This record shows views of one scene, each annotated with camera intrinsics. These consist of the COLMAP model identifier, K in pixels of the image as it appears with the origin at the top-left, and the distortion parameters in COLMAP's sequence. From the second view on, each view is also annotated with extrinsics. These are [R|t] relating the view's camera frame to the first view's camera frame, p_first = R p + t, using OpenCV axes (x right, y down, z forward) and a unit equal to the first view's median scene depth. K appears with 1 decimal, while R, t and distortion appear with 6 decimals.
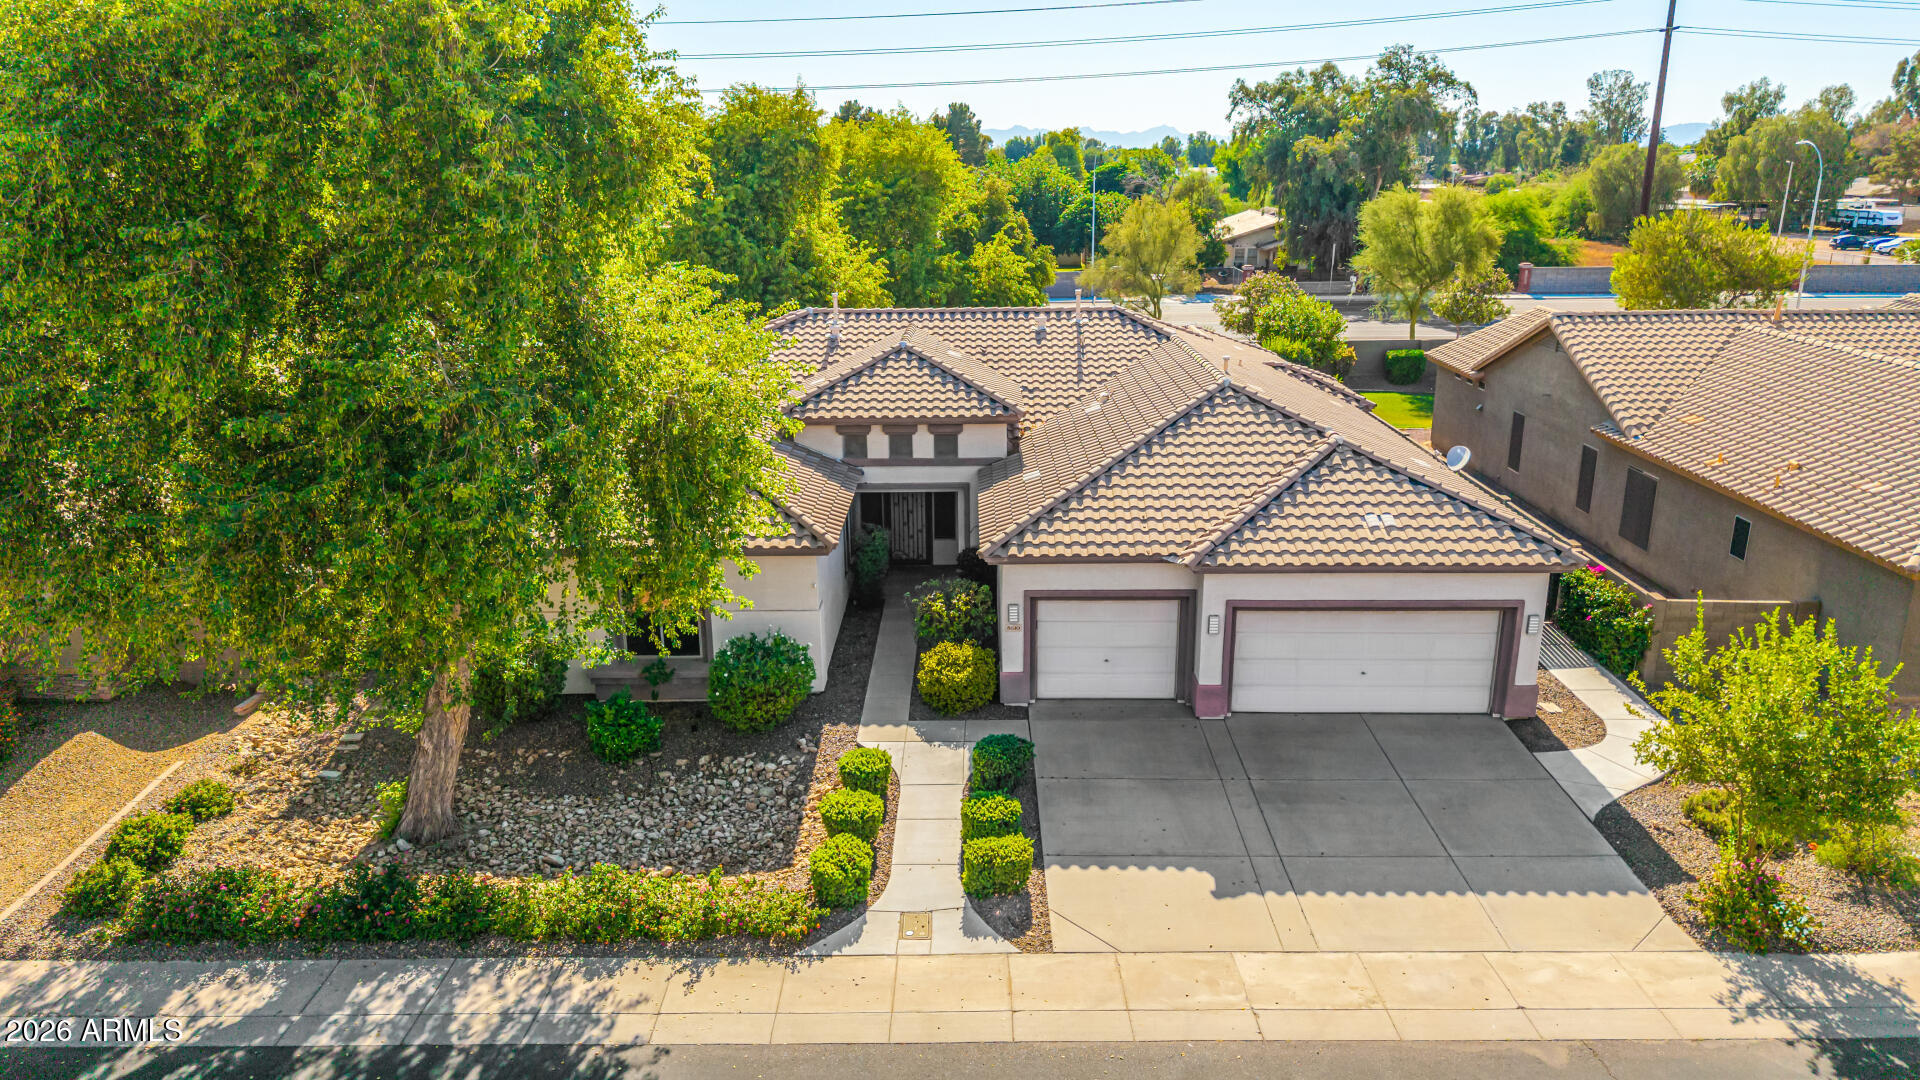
lens RADIAL K [[1313.3, 0, 960.0], [0, 1313.3, 540.0], [0, 0, 1]] dist [0.006206, -0.001533]
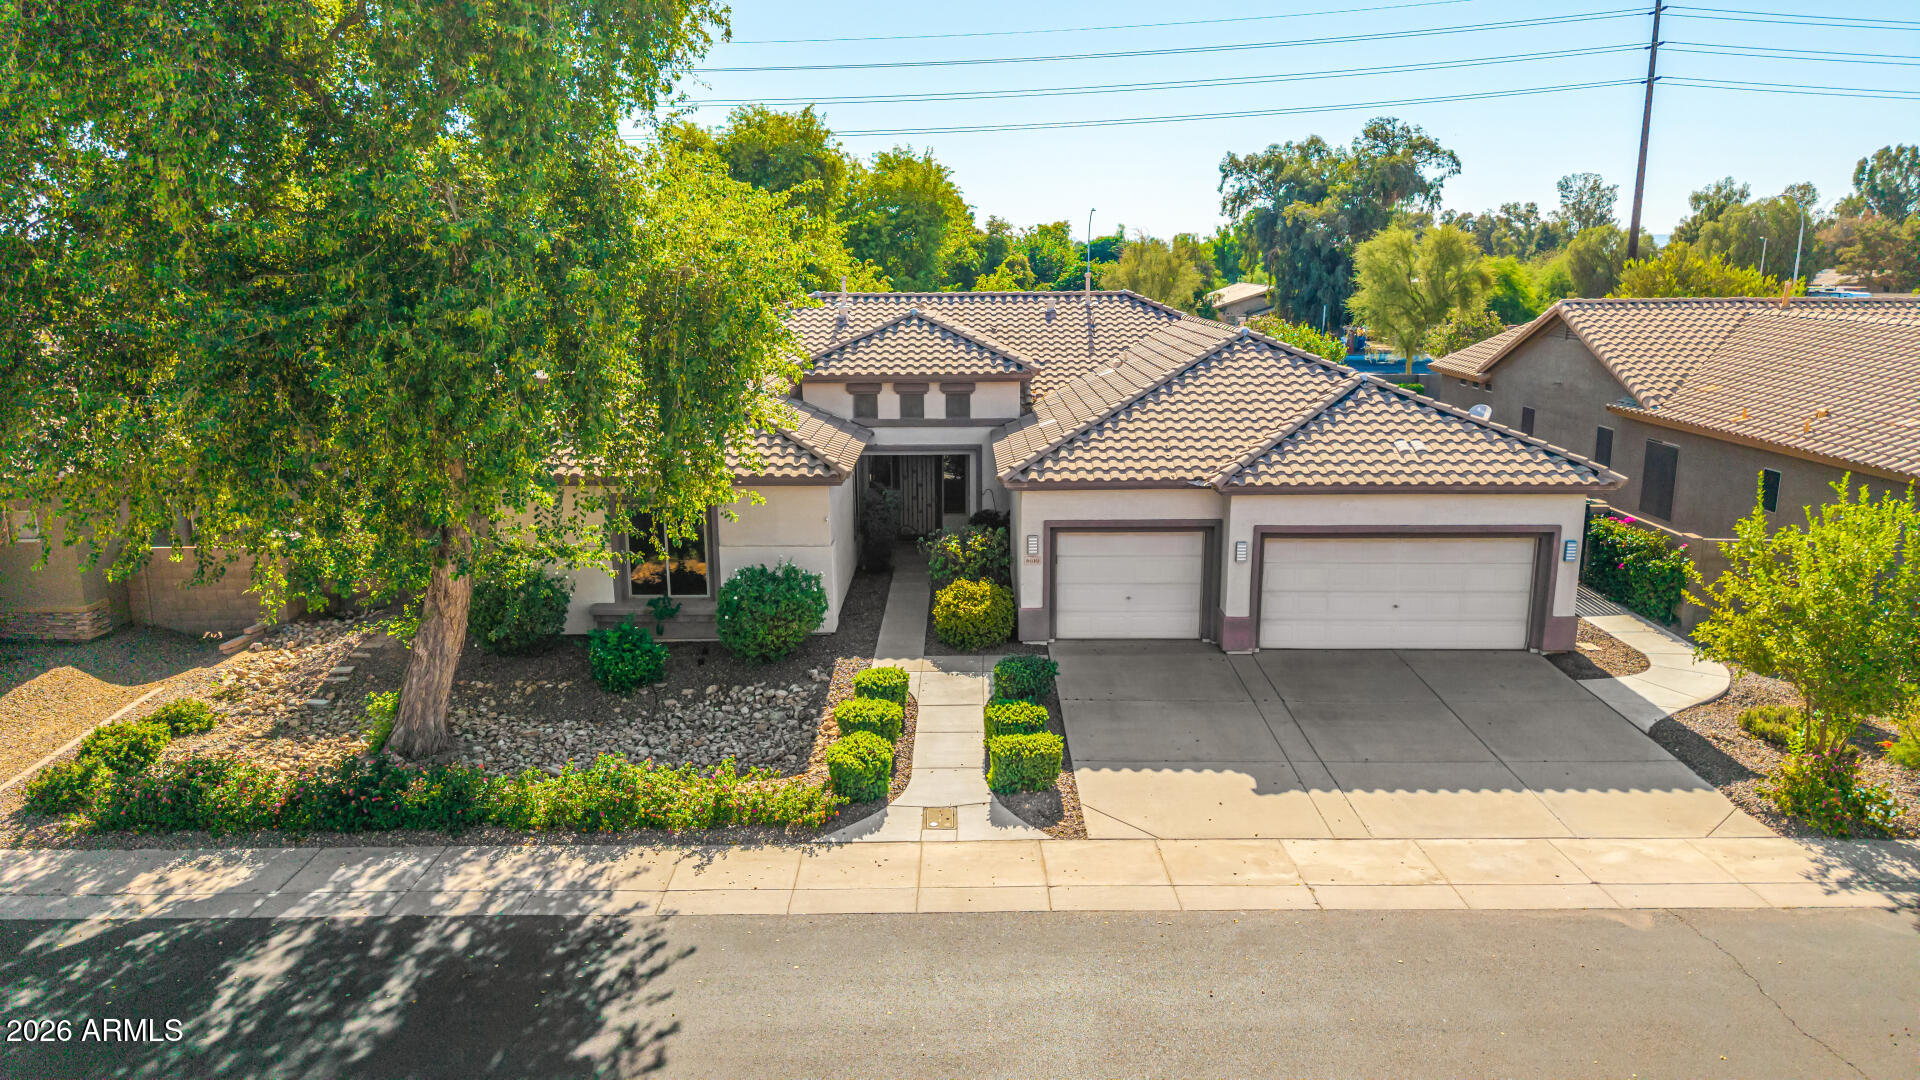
lens RADIAL K [[1296.6, 0, 959.9], [0, 1296.6, 547.2], [0, 0, 1]] dist [0.005172, 0.001132]
pose [[0.999968, 0.002205, 0.007701, -0.021203], [-0.001662, 0.997563, -0.069747, 0.128885], [-0.007836, 0.069732, 0.997535, 0.050029]]
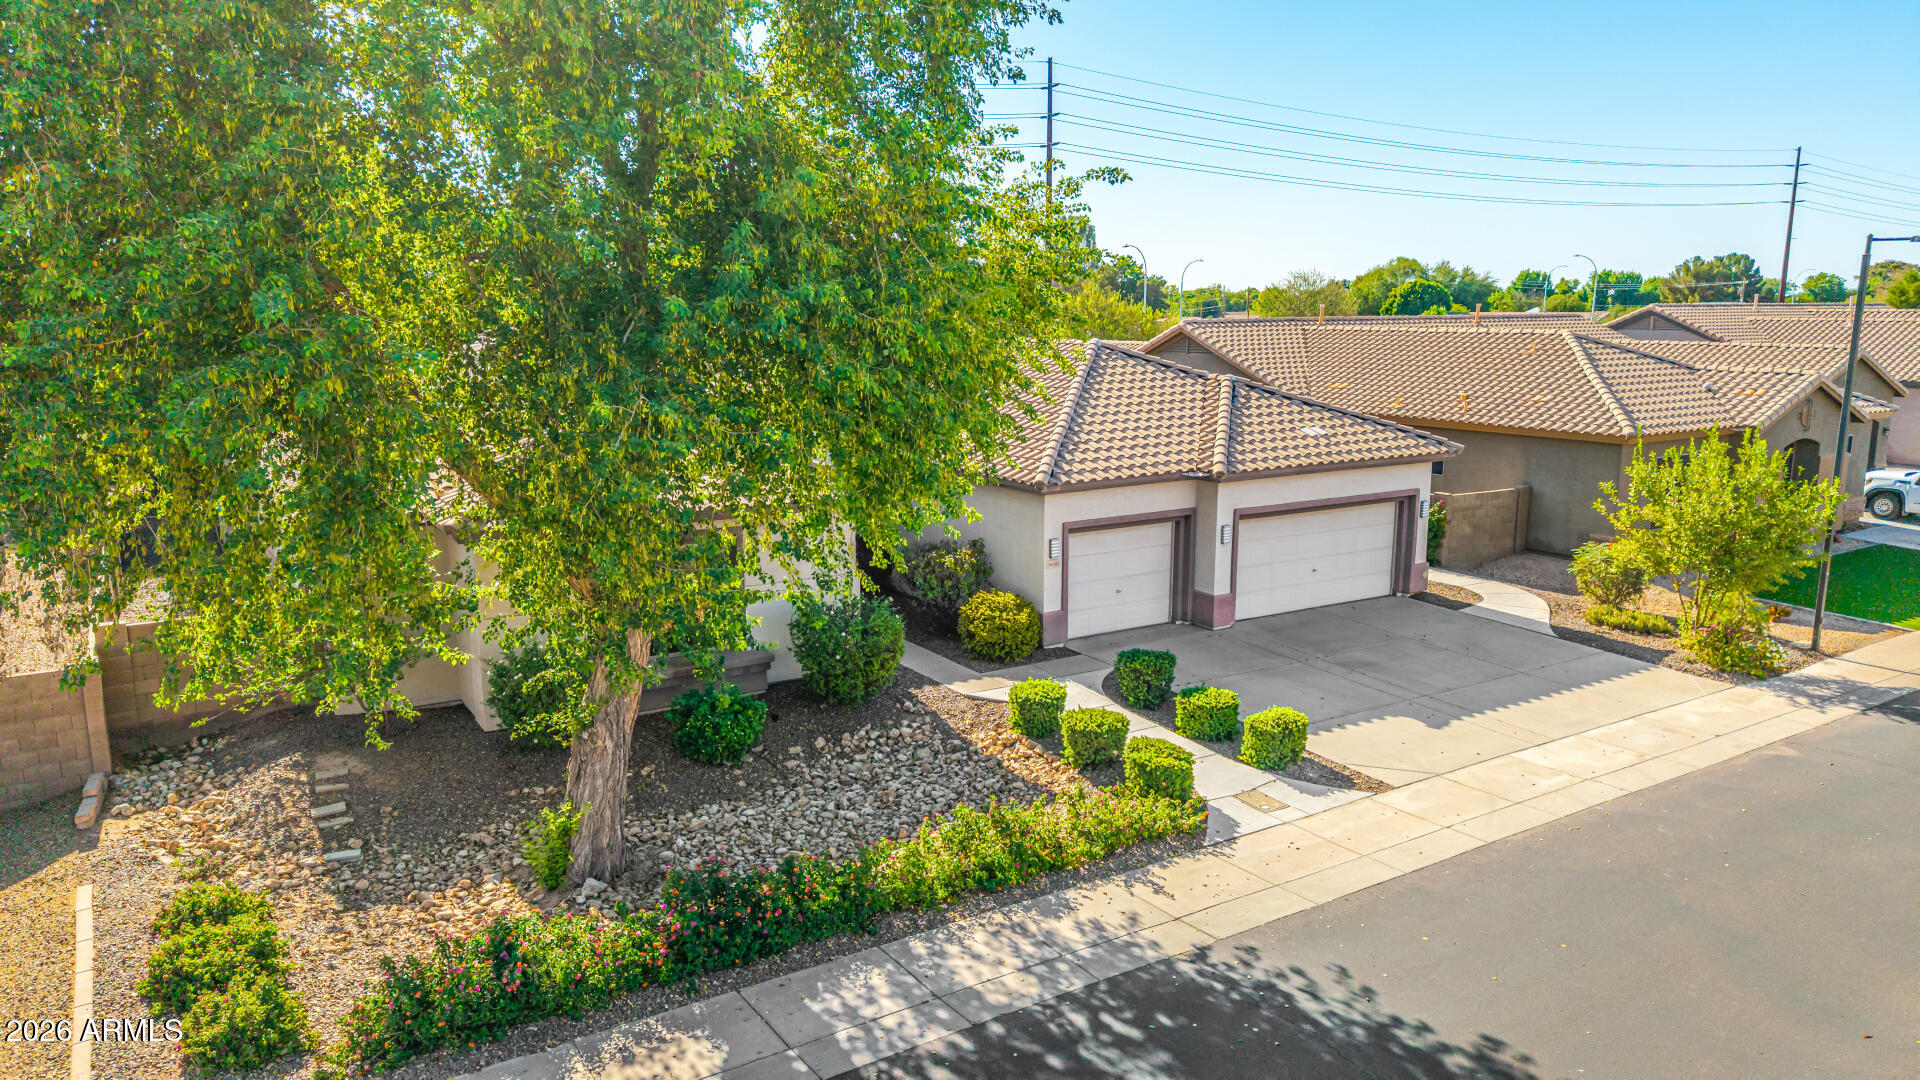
lens RADIAL K [[1296.6, 0, 959.9], [0, 1296.6, 547.2], [0, 0, 1]] dist [0.005172, 0.001132]
pose [[0.839671, -0.093763, 0.534940, -0.547698], [0.150447, 0.986594, -0.063222, 0.109209], [-0.521841, 0.133566, 0.842521, 0.236822]]
